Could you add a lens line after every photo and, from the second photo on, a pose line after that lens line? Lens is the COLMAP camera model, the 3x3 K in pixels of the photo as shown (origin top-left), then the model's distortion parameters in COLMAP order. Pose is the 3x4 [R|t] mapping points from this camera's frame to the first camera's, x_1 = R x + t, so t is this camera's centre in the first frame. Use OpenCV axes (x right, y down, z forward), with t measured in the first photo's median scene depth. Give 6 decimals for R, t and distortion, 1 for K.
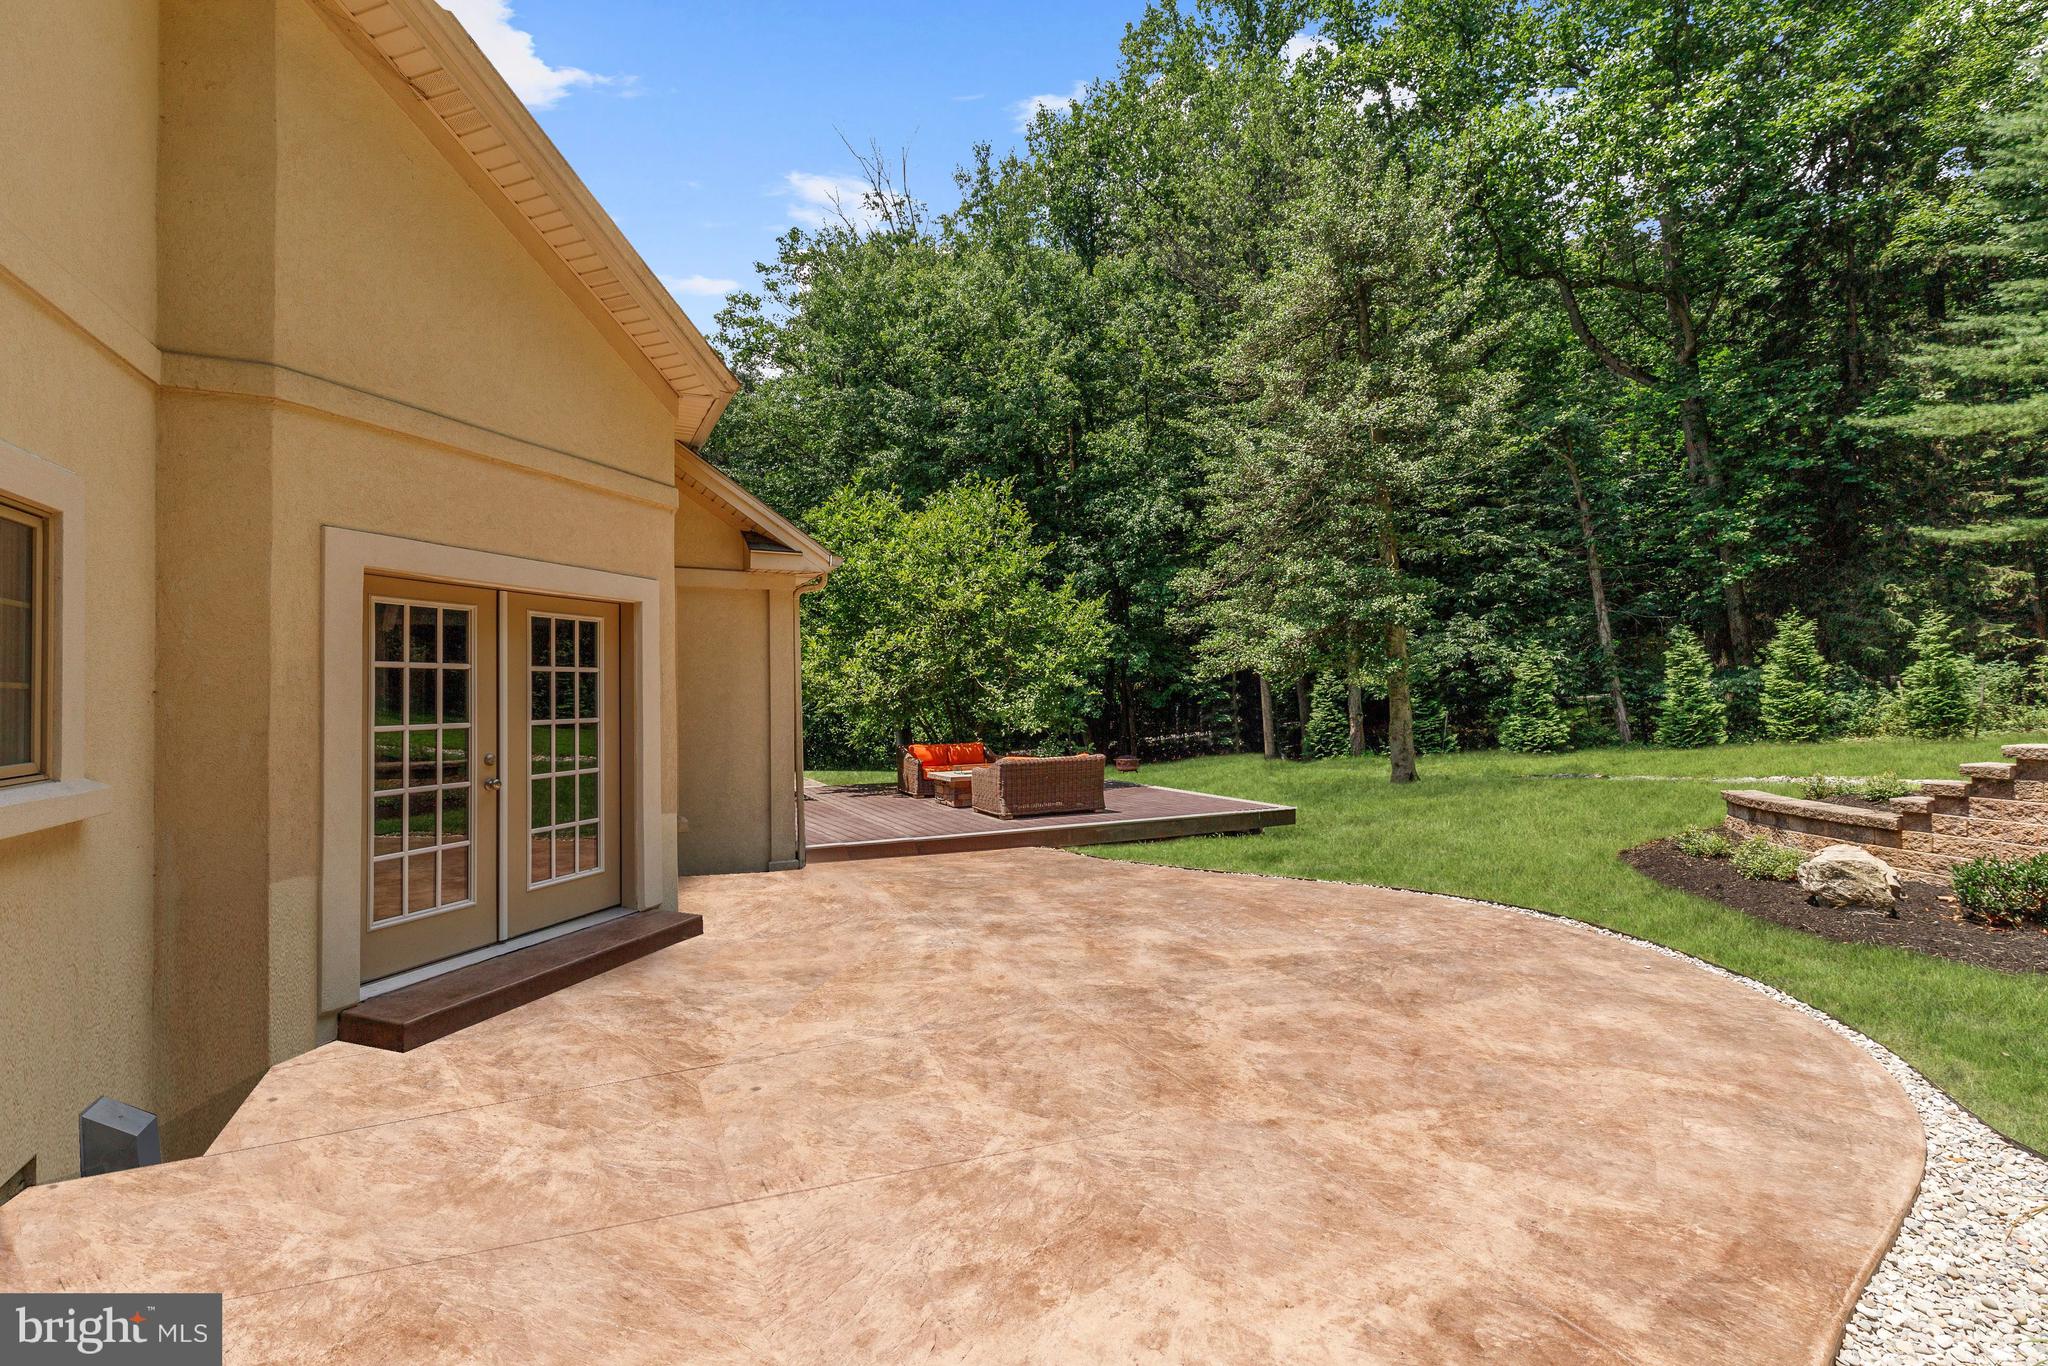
lens RADIAL K [[917.7, 0, 1032.7], [0, 917.7, 690.8], [0, 0, 1]] dist [0.006655, 0.000284]
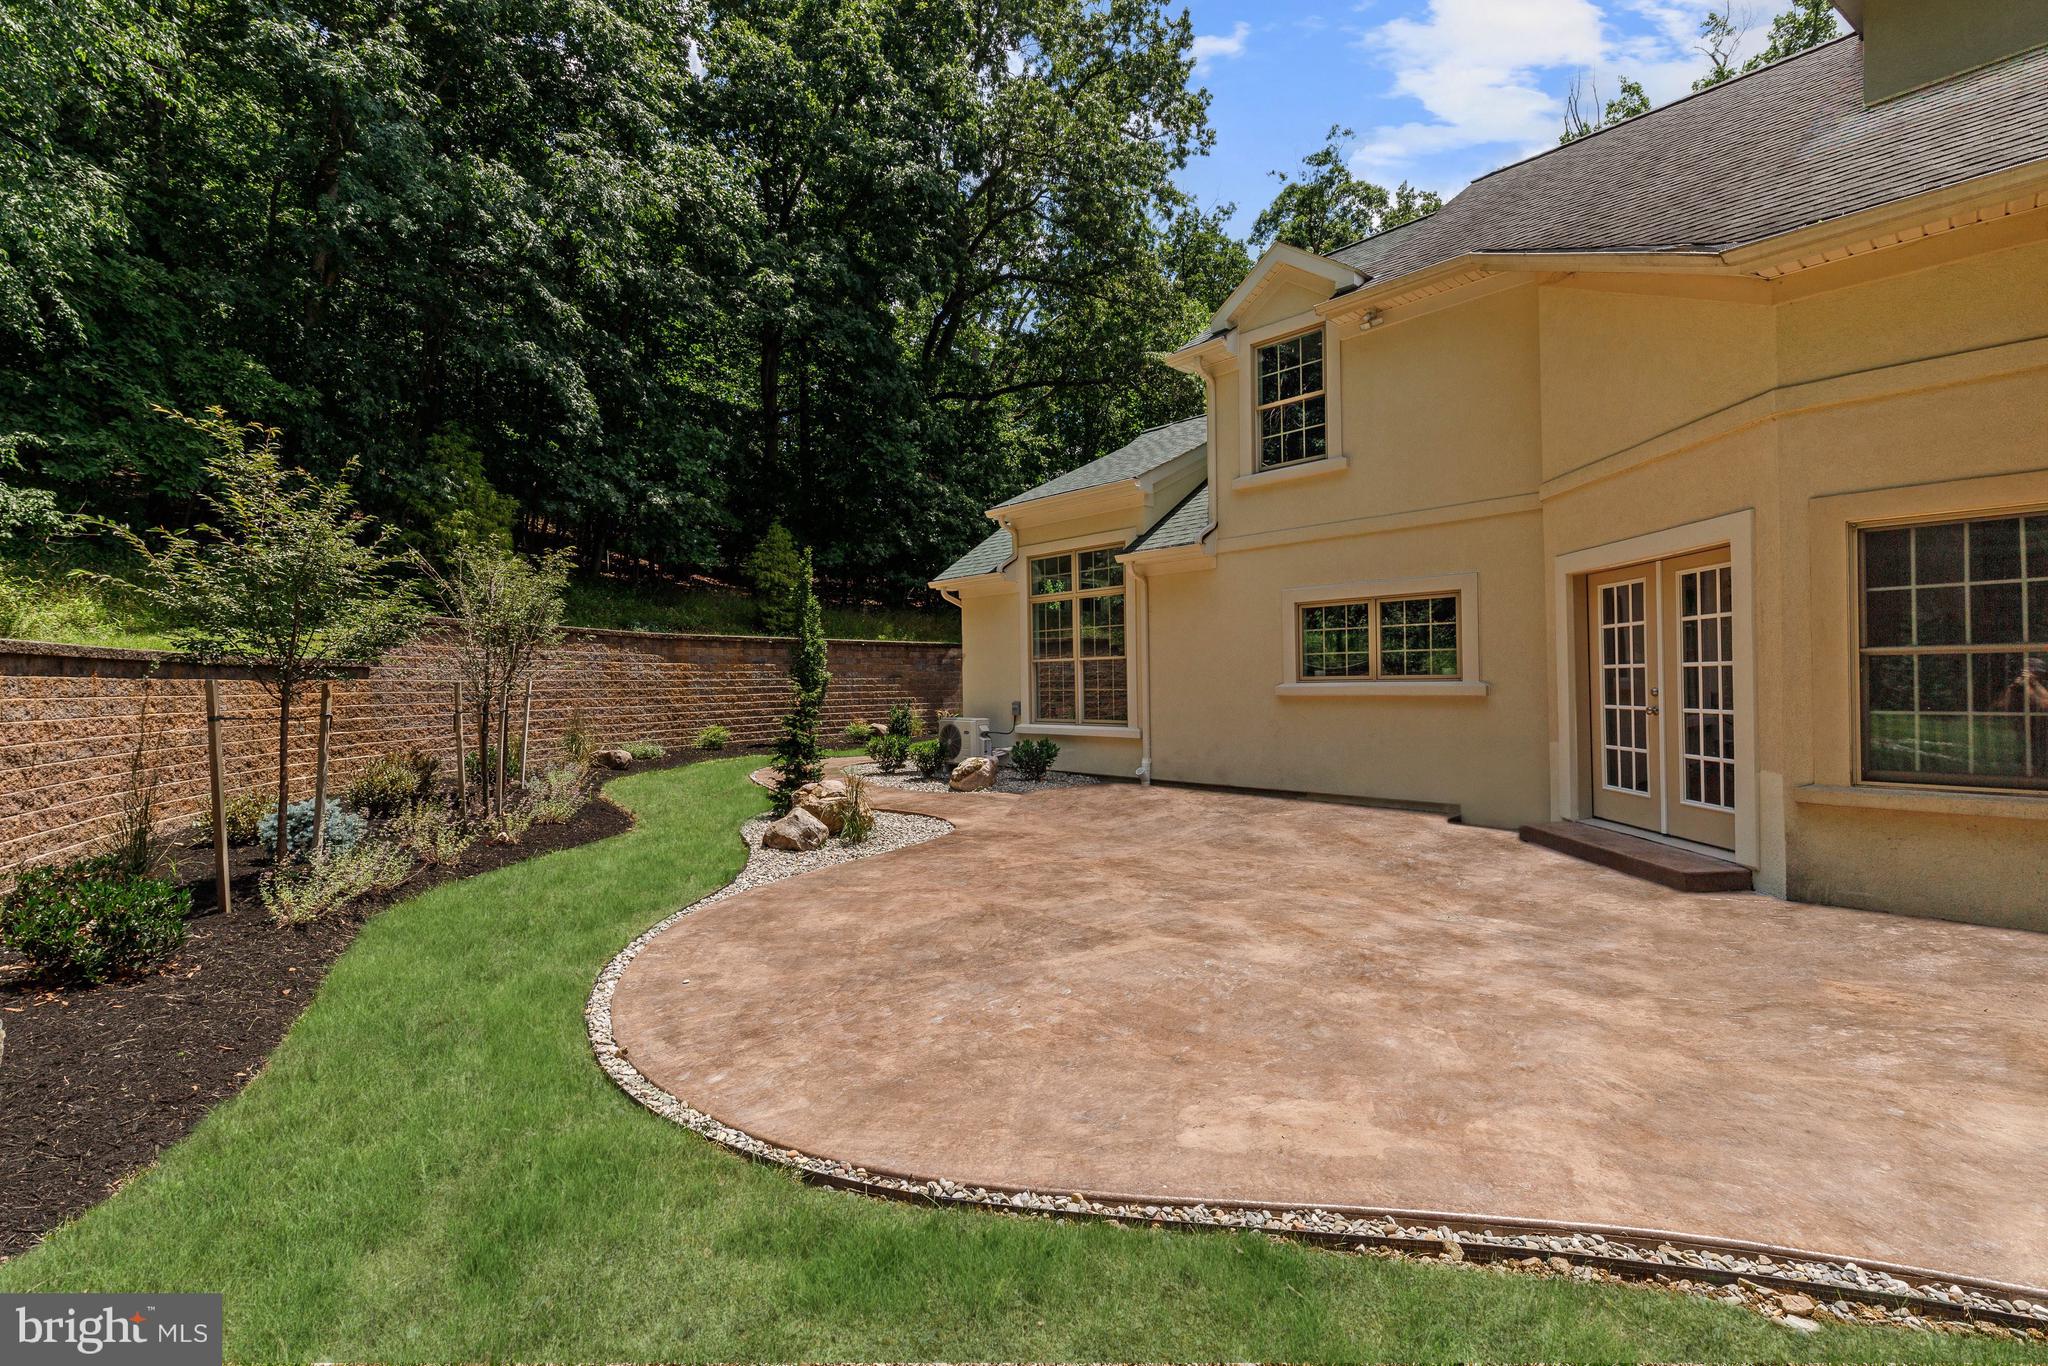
lens RADIAL K [[910.7, 0, 1018.0], [0, 910.7, 686.0], [0, 0, 1]] dist [0.003662, 0.000151]
pose [[-0.962240, 0.023438, -0.271190, 0.494796], [0.022761, 0.999725, 0.005641, 0.029843], [0.271248, -0.000745, -0.962509, 1.552923]]
